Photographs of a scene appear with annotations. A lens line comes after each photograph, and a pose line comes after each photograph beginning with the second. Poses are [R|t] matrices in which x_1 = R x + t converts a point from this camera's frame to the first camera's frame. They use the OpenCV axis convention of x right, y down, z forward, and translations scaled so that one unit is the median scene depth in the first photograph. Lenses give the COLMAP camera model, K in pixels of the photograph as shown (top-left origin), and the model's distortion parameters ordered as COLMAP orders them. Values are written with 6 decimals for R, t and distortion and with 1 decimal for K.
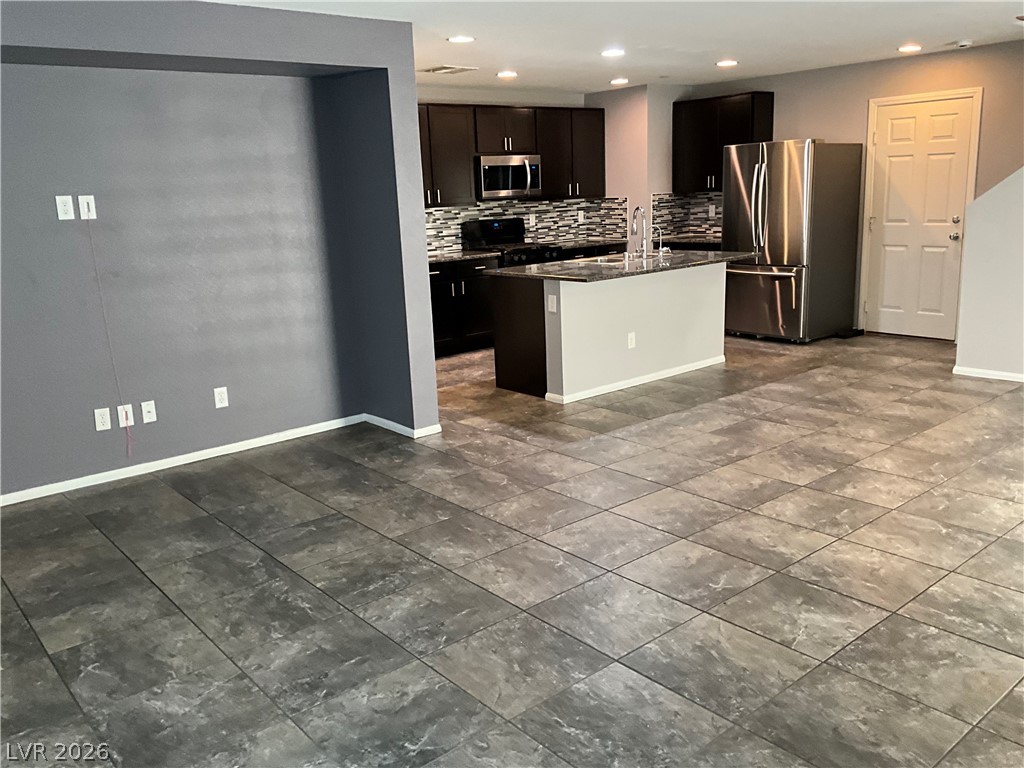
lens RADIAL K [[855.0, 0, 507.2], [0, 855.0, 385.1], [0, 0, 1]] dist [0.047923, -0.069025]
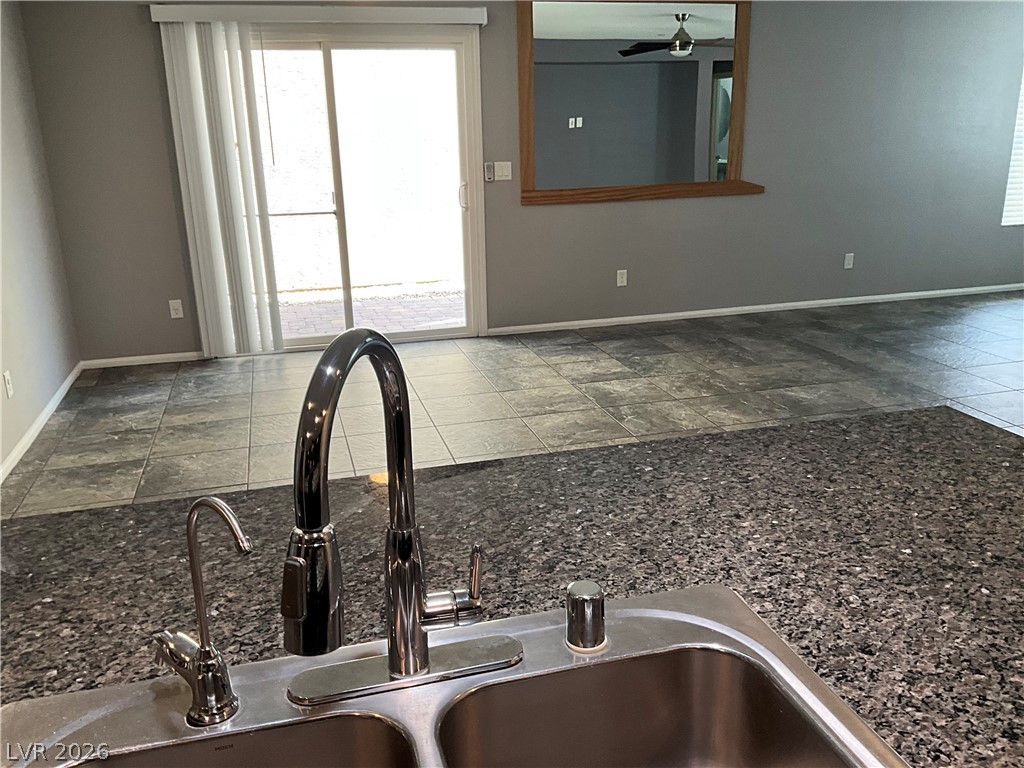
lens RADIAL K [[855.0, 0, 505.9], [0, 855.0, 381.2], [0, 0, 1]] dist [0.047923, -0.069025]
pose [[-0.906597, -0.080012, 0.414343, 0.130164], [0.141865, 0.866930, 0.477815, -0.392529], [-0.397438, 0.491967, -0.774605, 1.600831]]
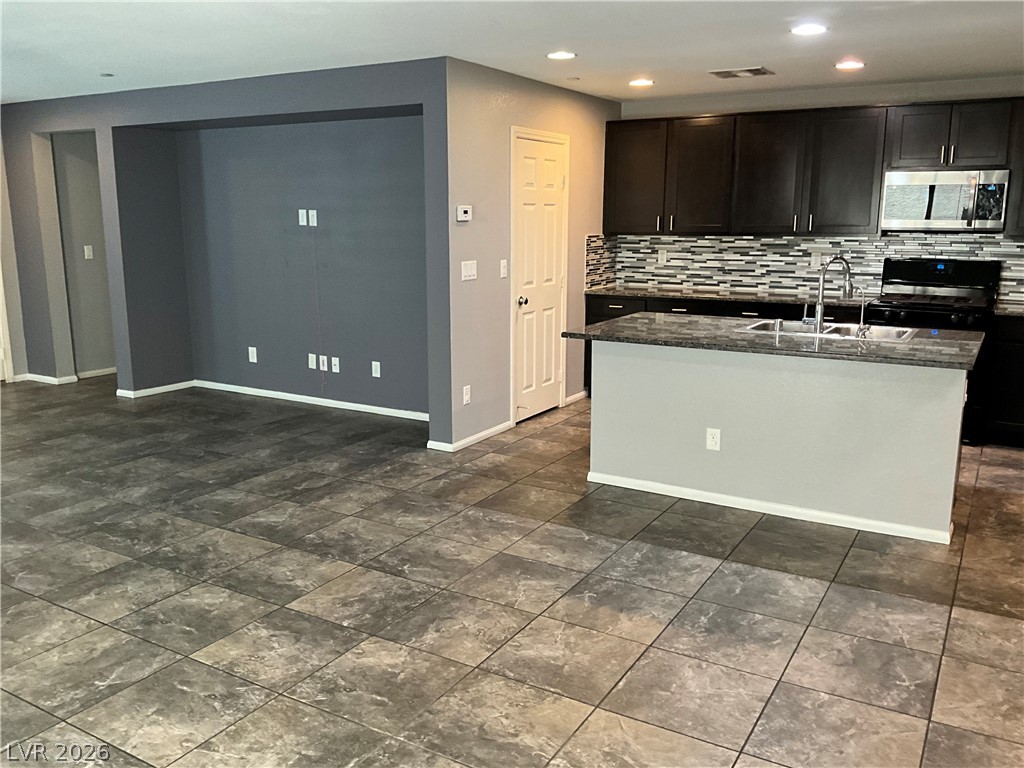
lens RADIAL K [[855.0, 0, 508.9], [0, 855.0, 381.0], [0, 0, 1]] dist [0.047923, -0.069025]
pose [[0.319467, 0.221968, -0.921233, 1.020865], [-0.225781, 0.962009, 0.153496, -0.234754], [0.920306, 0.158960, 0.357447, 0.814369]]
